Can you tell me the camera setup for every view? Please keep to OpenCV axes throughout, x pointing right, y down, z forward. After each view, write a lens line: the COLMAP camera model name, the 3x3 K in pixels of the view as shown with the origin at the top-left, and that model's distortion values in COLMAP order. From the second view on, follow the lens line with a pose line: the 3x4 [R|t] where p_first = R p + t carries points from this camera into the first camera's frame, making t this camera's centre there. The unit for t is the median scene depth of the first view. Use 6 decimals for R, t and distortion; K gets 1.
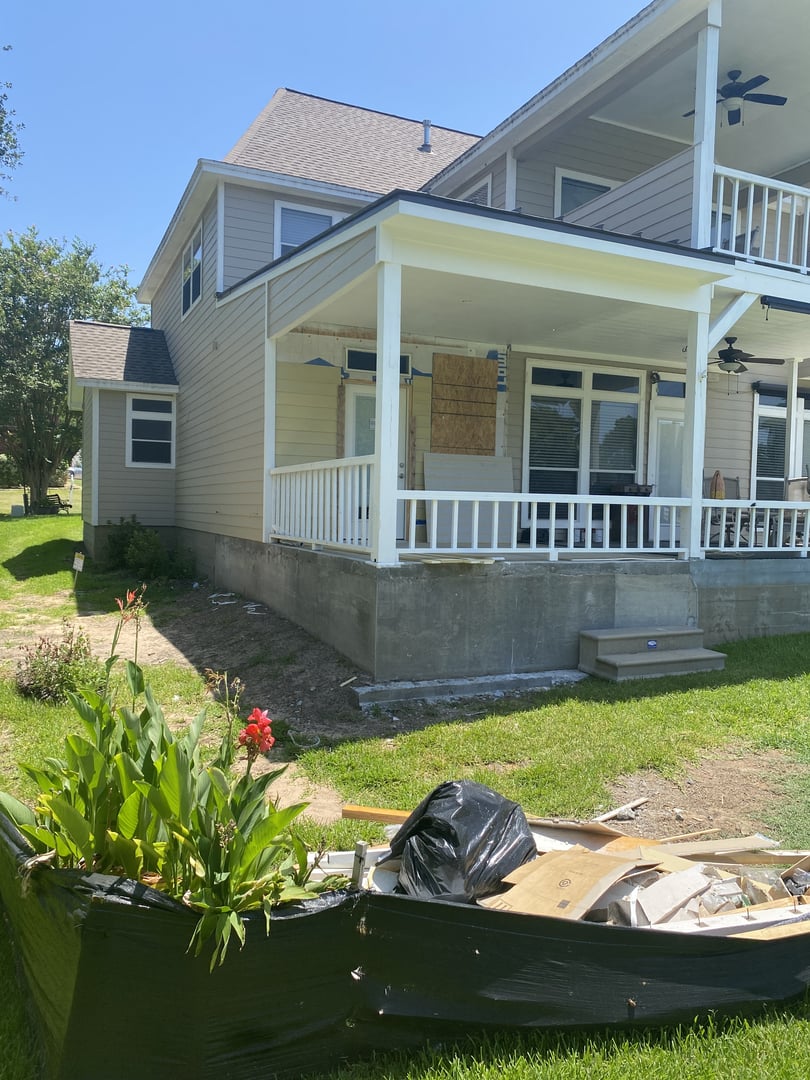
lens RADIAL K [[842.9, 0, 408.0], [0, 842.9, 532.5], [0, 0, 1]] dist [0.015972, -0.026188]
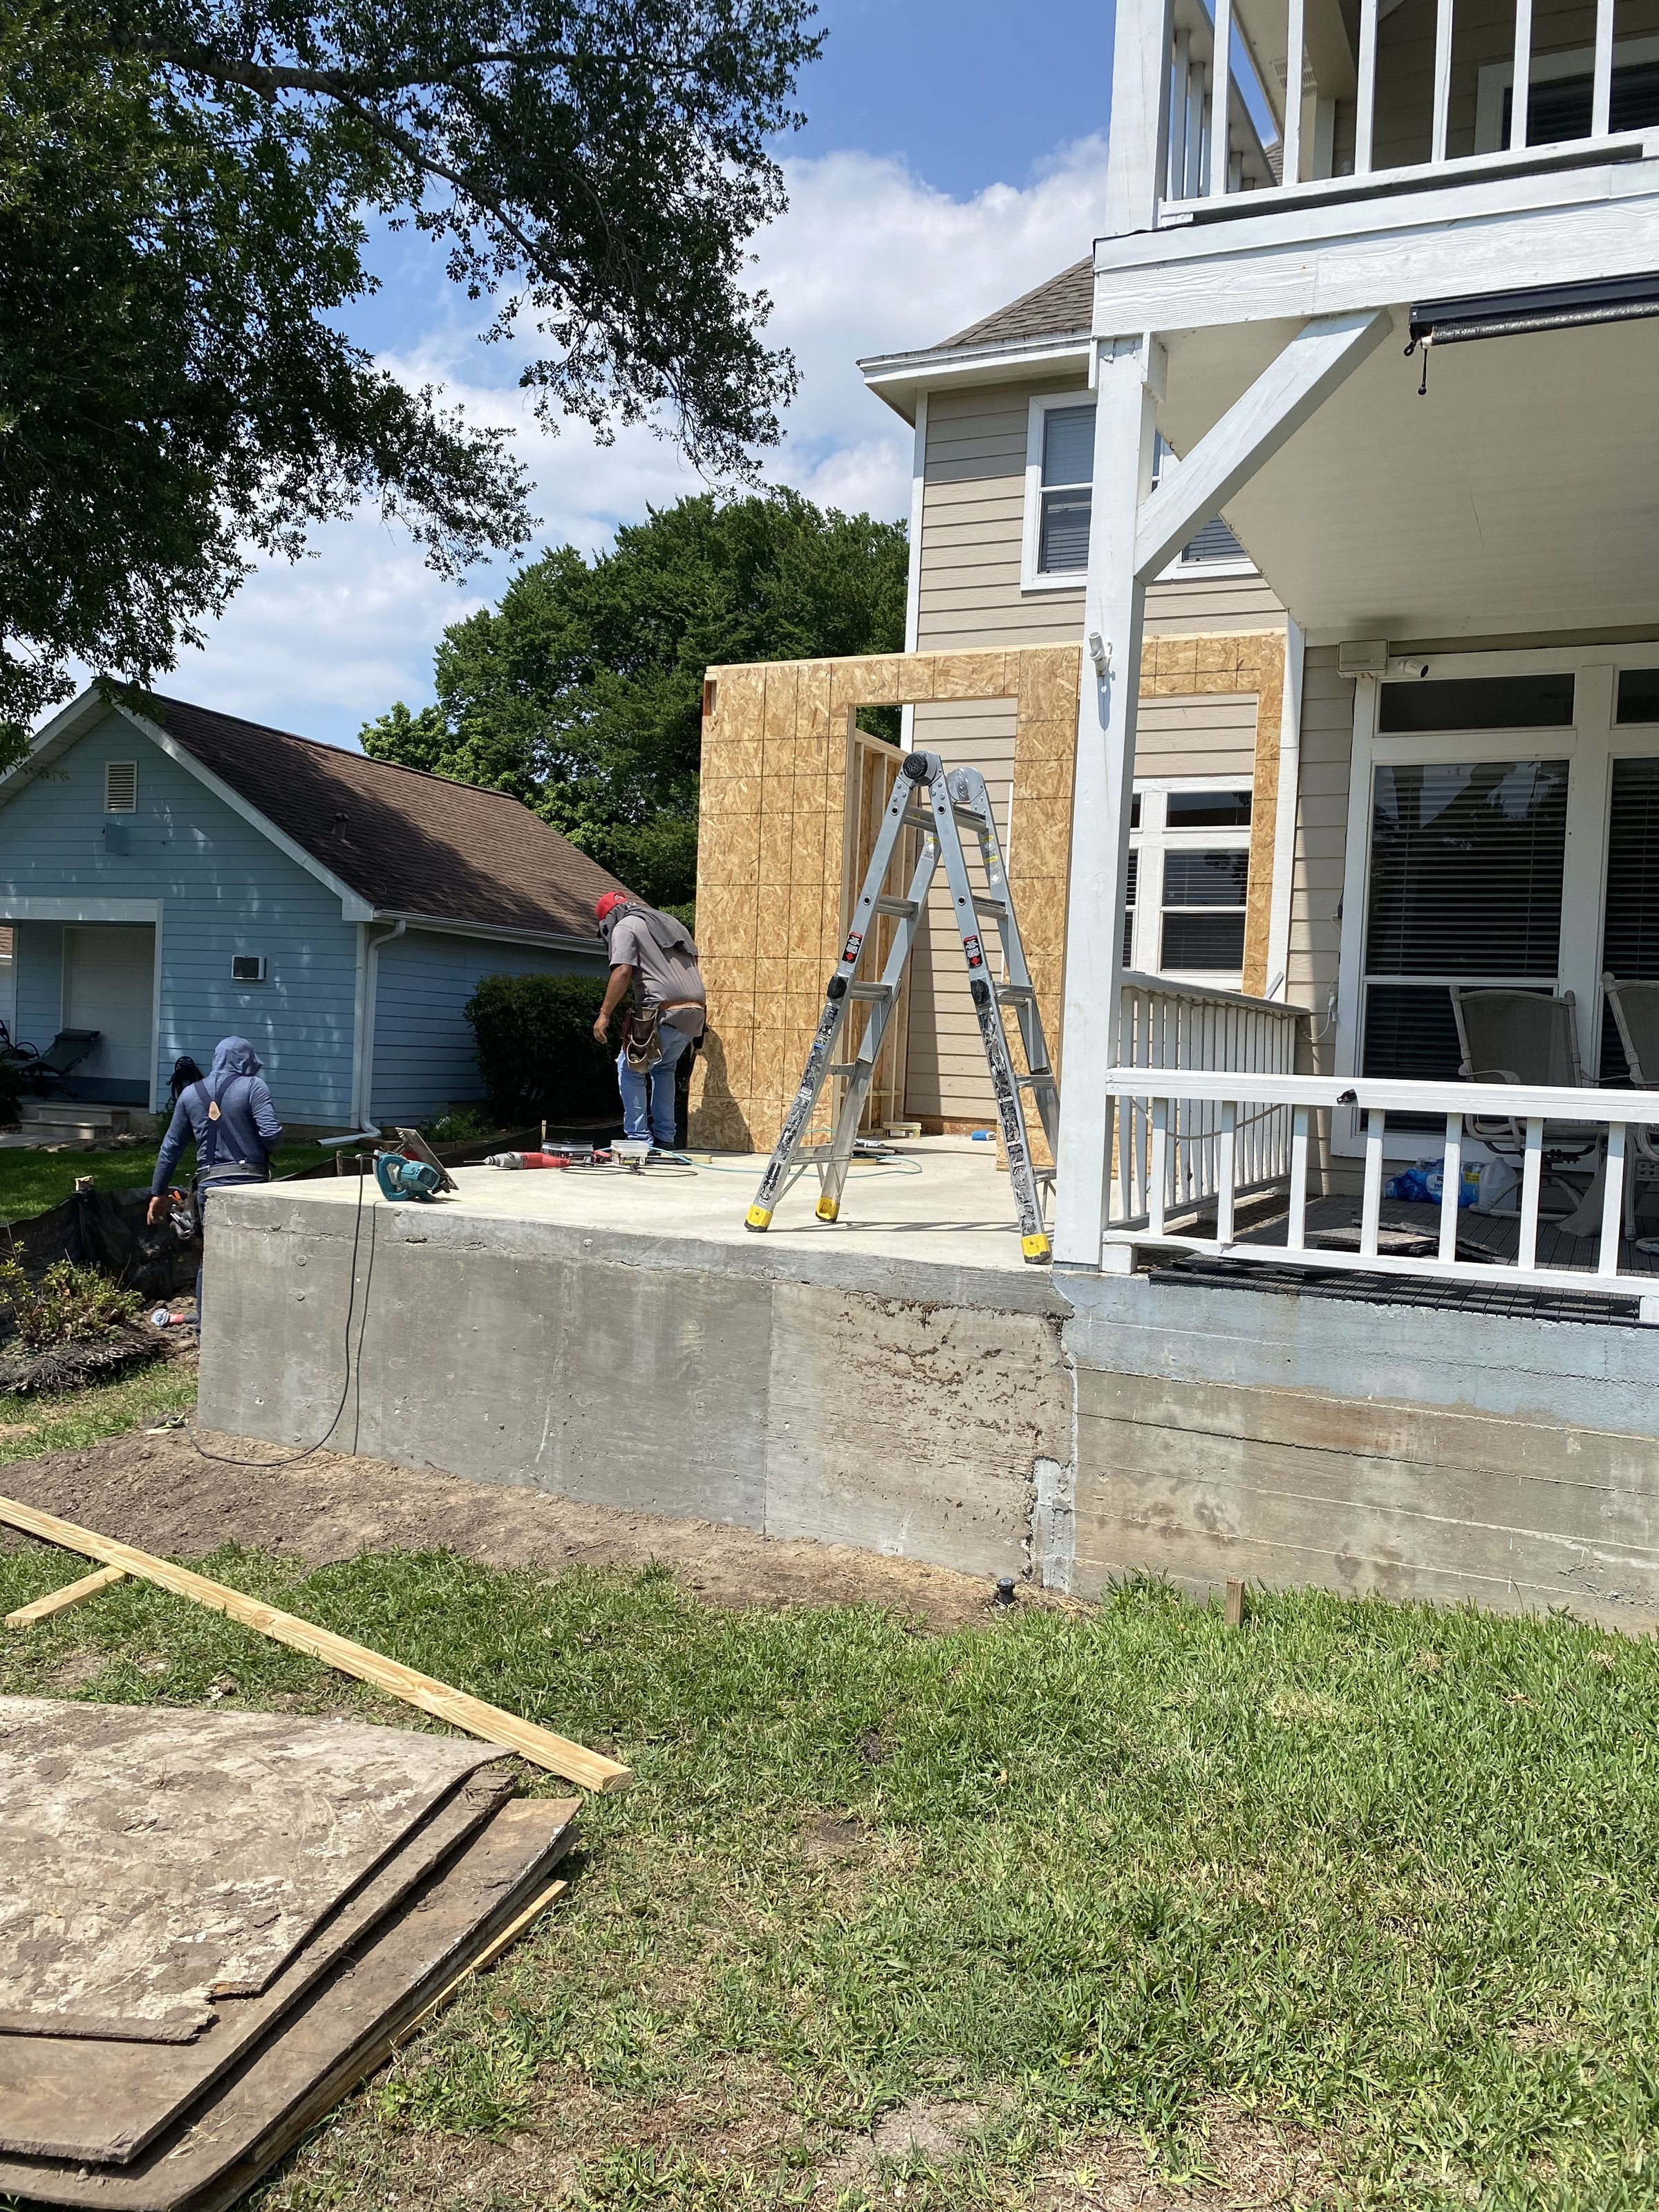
lens RADIAL K [[1709.2, 0, 821.7], [0, 1709.2, 1069.6], [0, 0, 1]] dist [0.087093, -0.010799]
pose [[0.642916, 0.019274, -0.765694, 0.522416], [-0.049244, 0.998655, -0.016210, -0.017668], [0.764352, 0.048128, 0.643000, 0.370872]]
